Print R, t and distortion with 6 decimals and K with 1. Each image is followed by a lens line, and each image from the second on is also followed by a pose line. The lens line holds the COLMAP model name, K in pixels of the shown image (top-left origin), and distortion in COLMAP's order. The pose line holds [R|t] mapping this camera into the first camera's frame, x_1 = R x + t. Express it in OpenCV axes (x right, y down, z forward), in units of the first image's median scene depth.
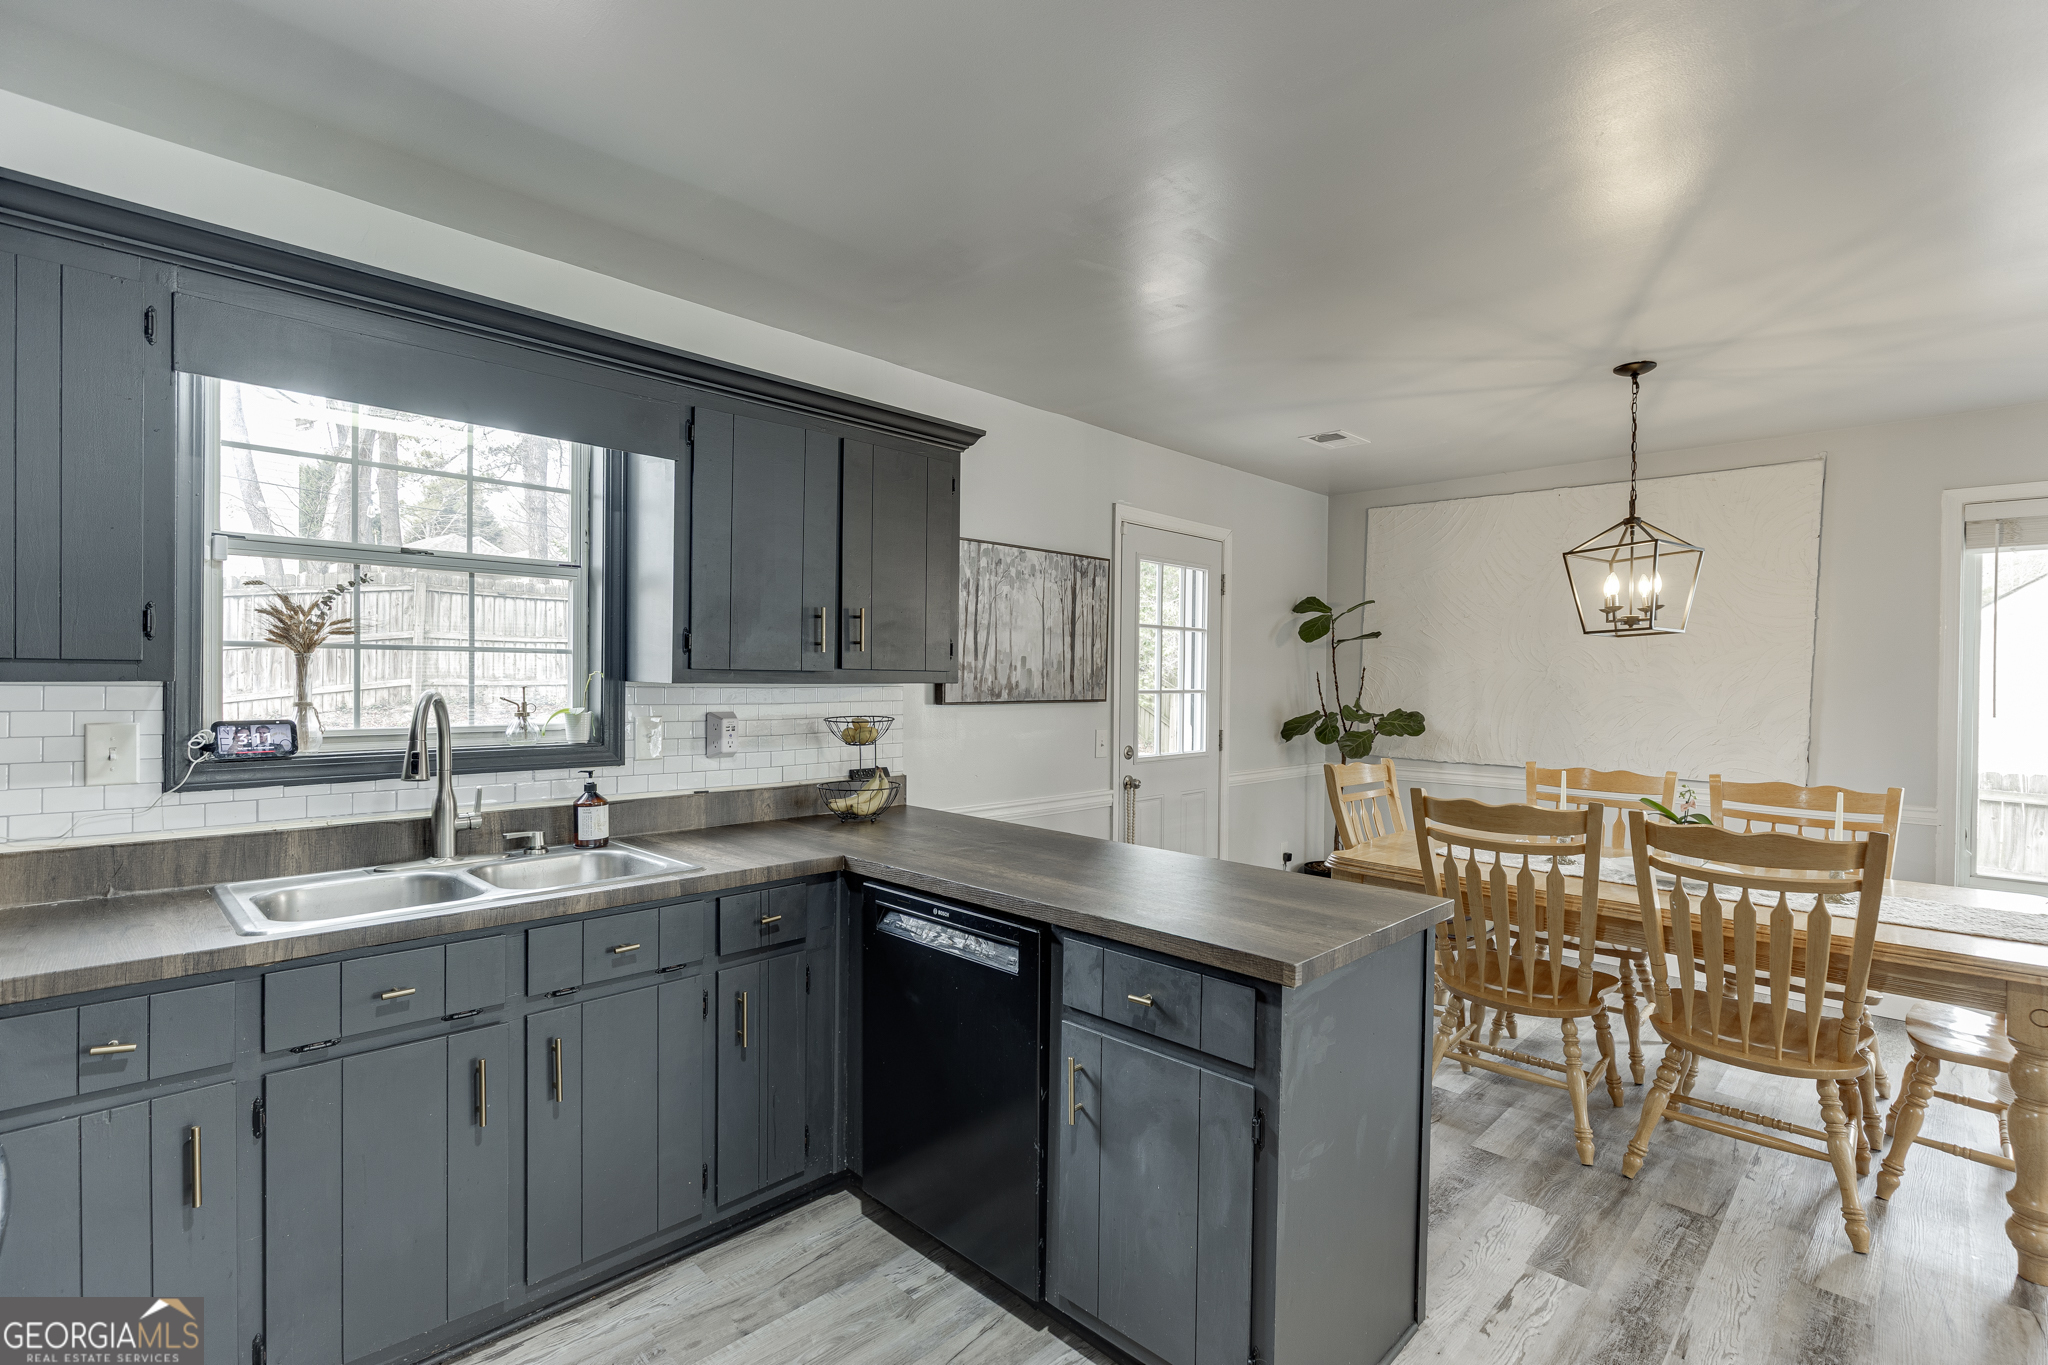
lens RADIAL K [[938.5, 0, 1042.6], [0, 938.5, 688.4], [0, 0, 1]] dist [-0.009429, 0.000114]
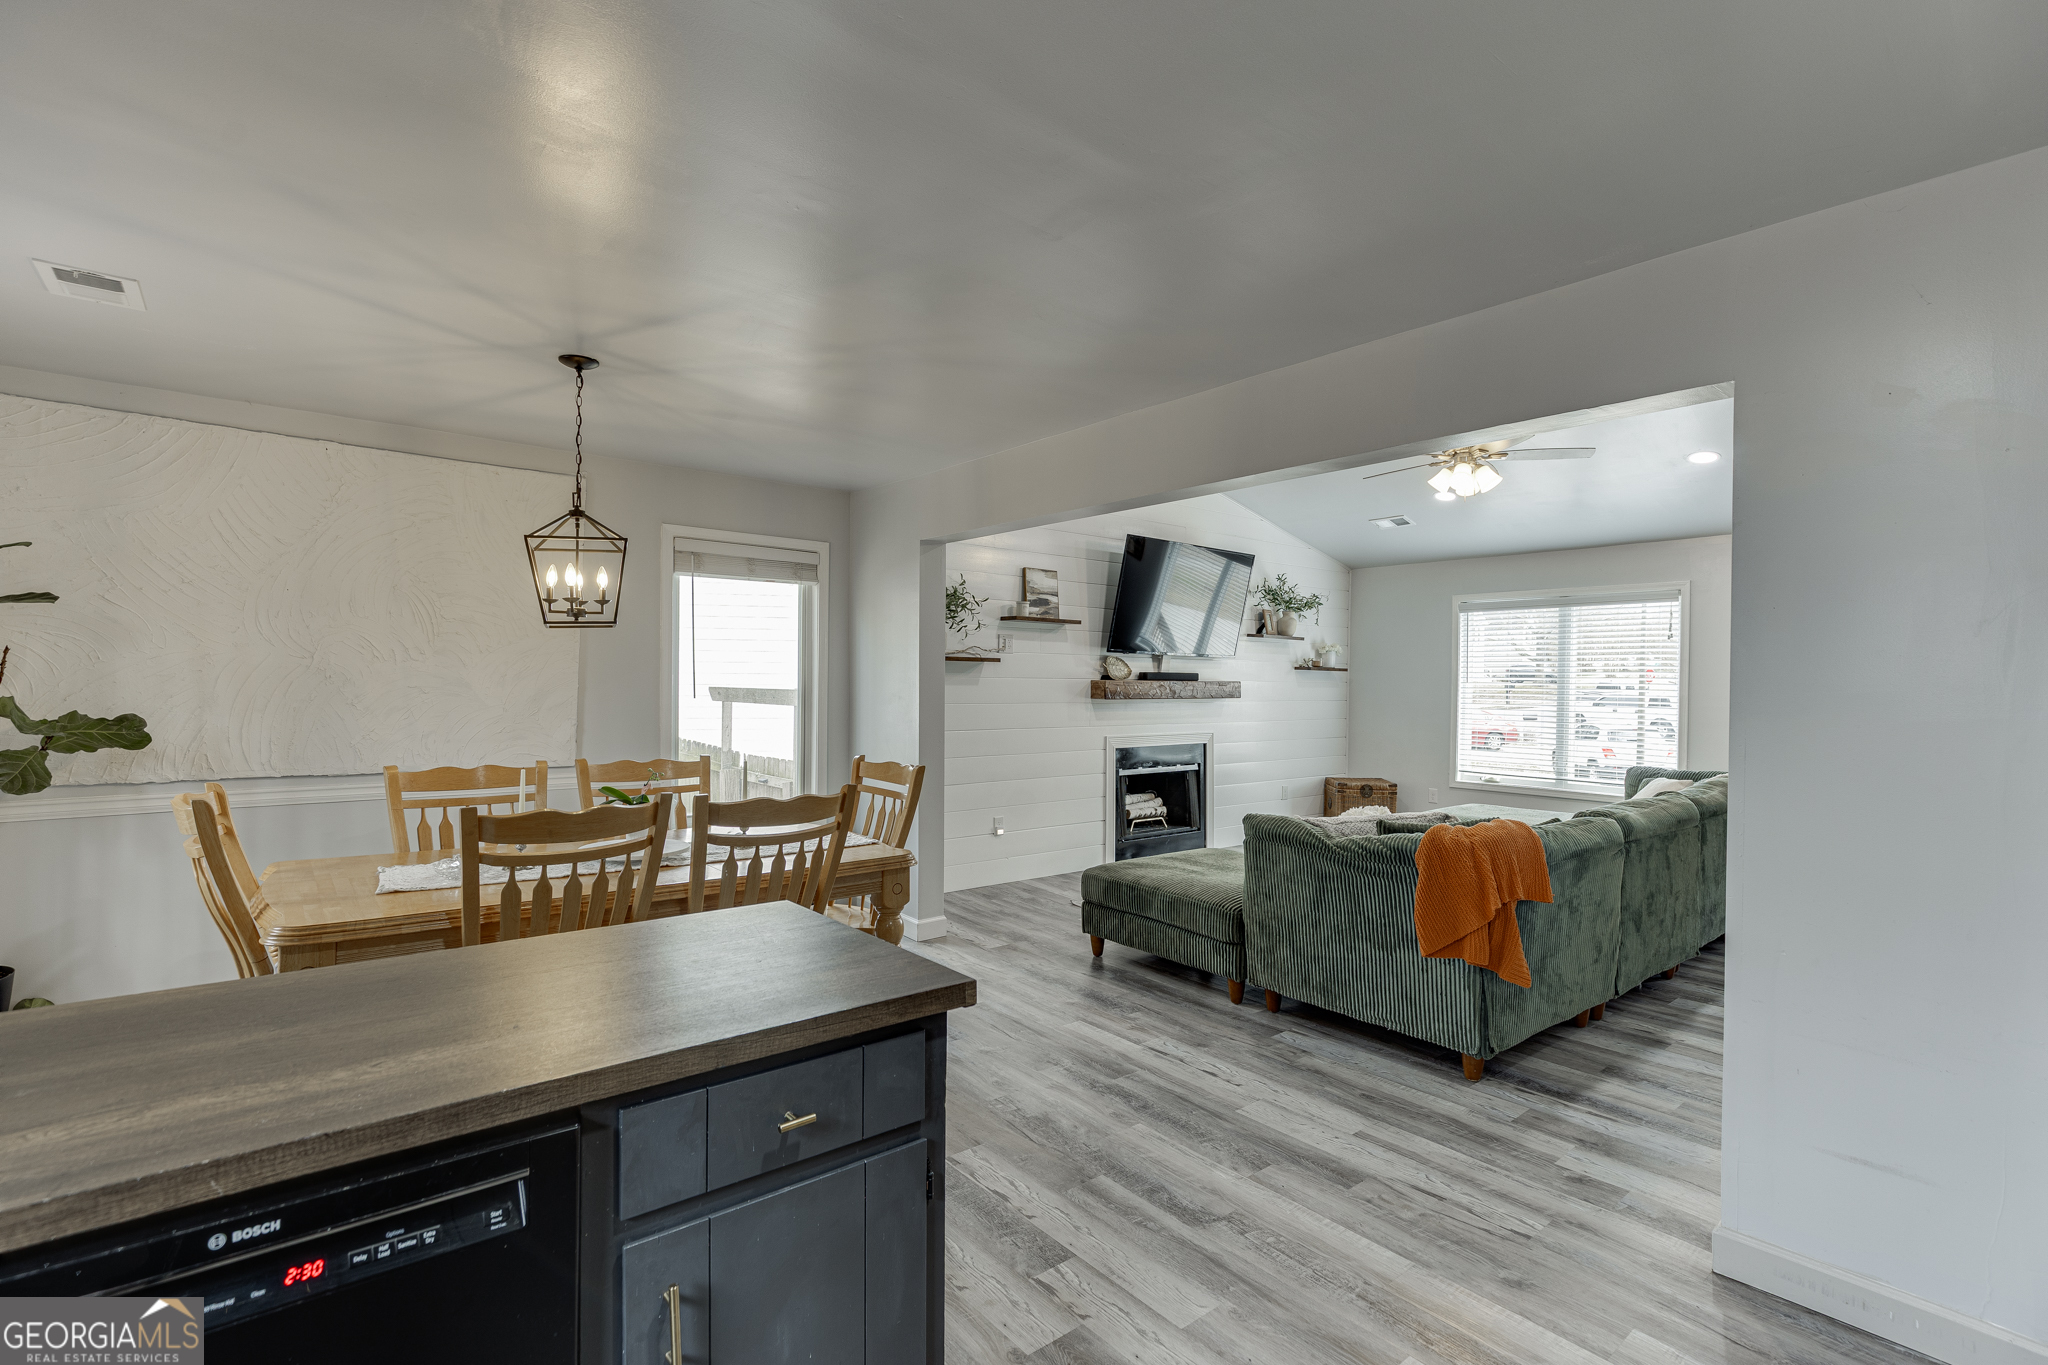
lens RADIAL K [[938.5, 0, 1042.6], [0, 938.5, 688.4], [0, 0, 1]] dist [-0.009429, 0.000114]
pose [[0.111875, -0.017753, 0.993564, -0.311123], [0.000537, 0.999841, 0.017805, -0.008785], [-0.993722, -0.001458, 0.111866, 0.385943]]
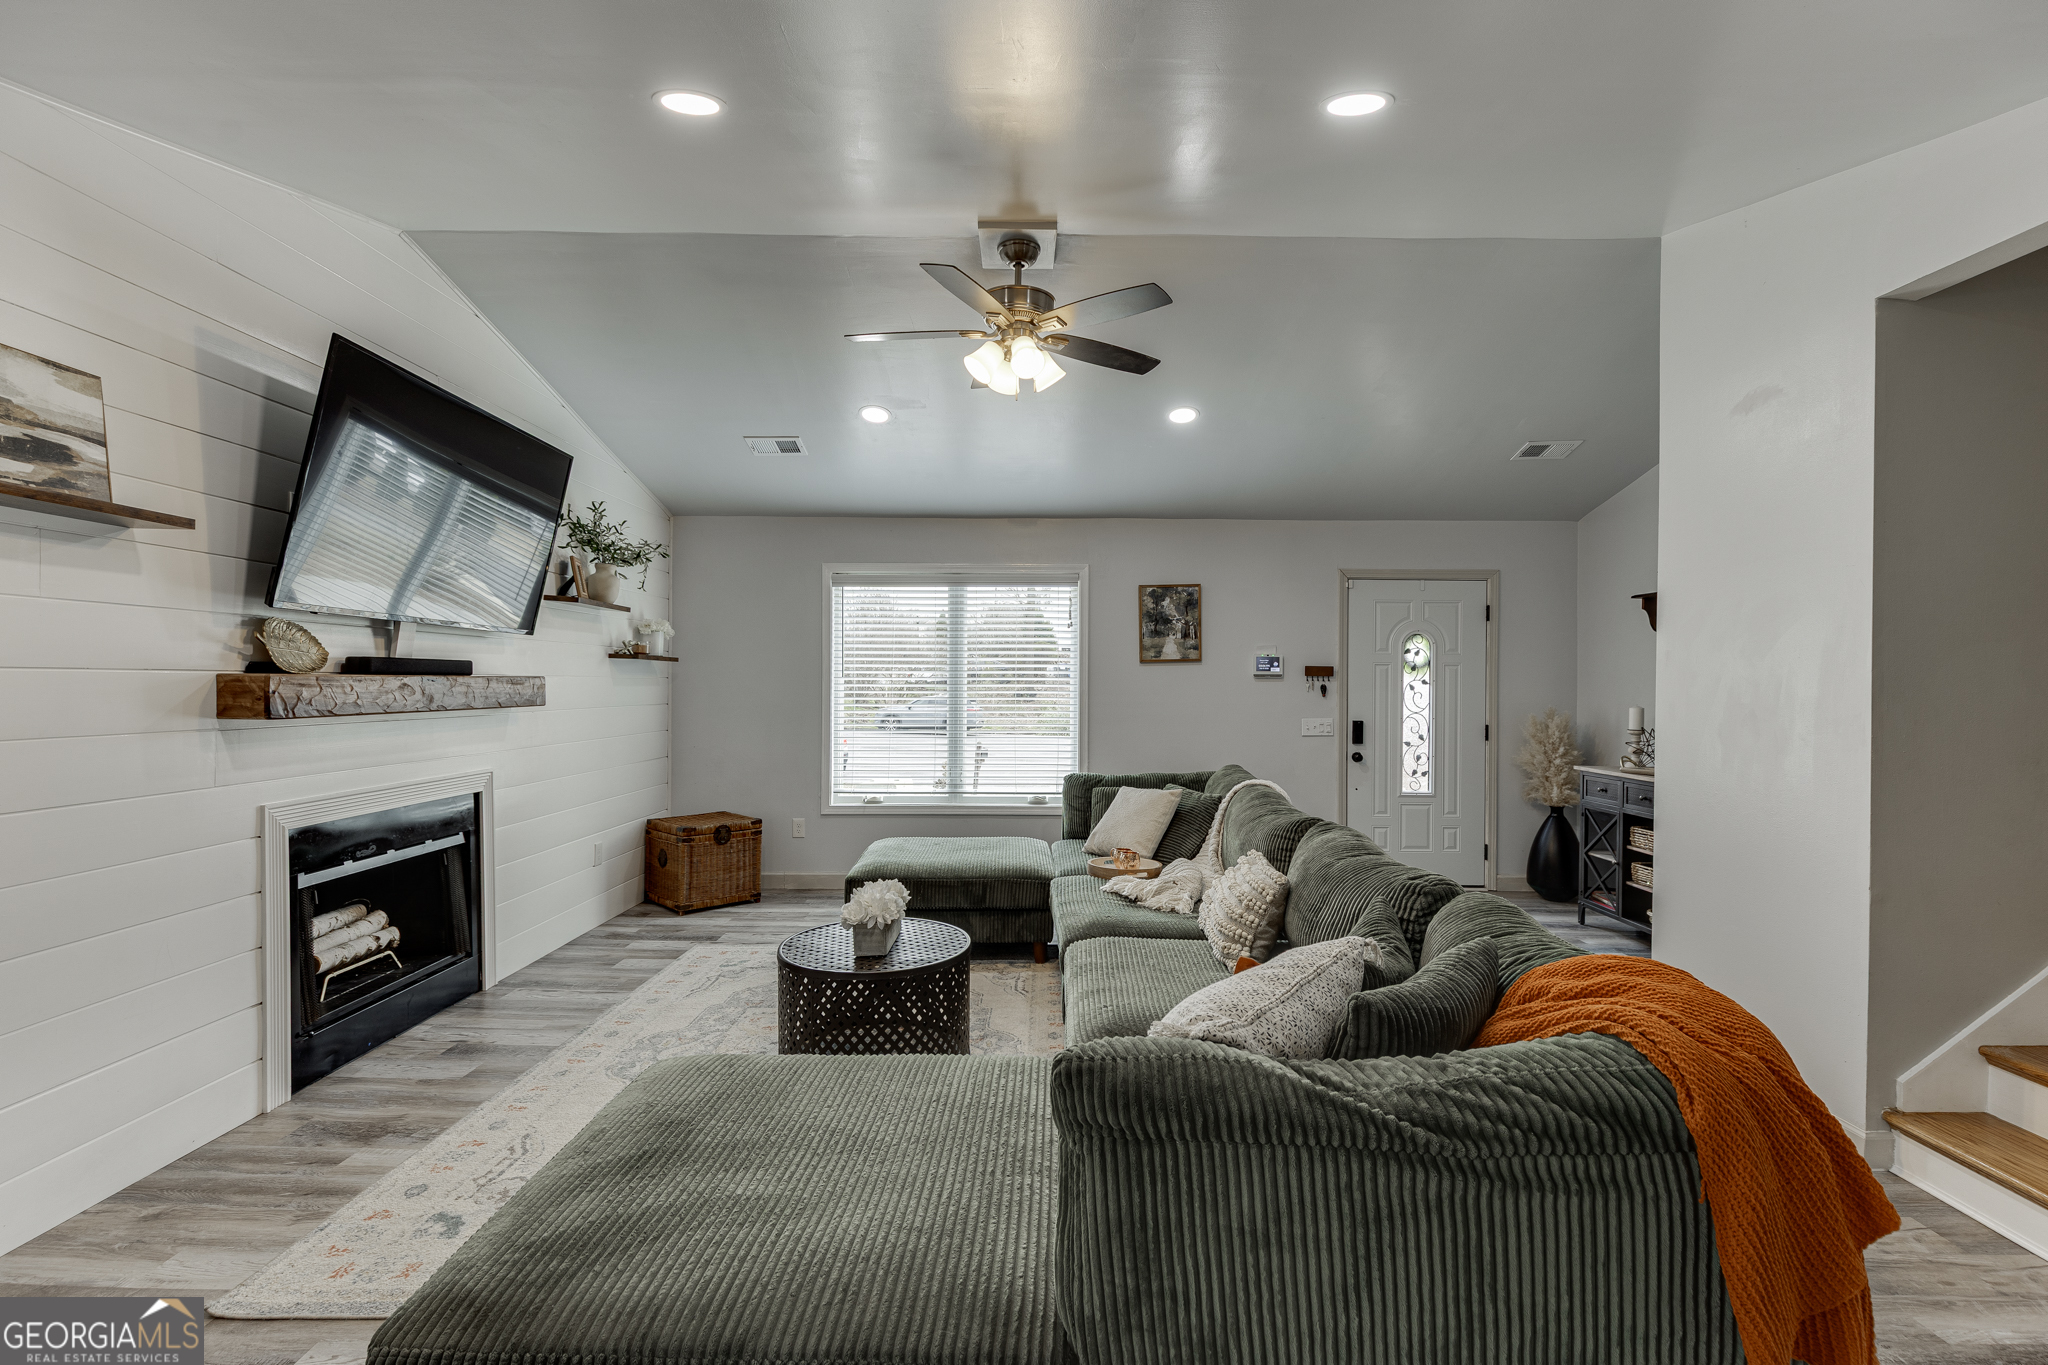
lens RADIAL K [[913.1, 0, 1034.9], [0, 913.1, 687.8], [0, 0, 1]] dist [0.005895, 0.000438]
pose [[-0.691813, -0.017789, 0.721858, 0.671048], [-0.004562, 0.999784, 0.020265, 0.002717], [-0.722063, 0.010727, -0.691745, 0.555925]]
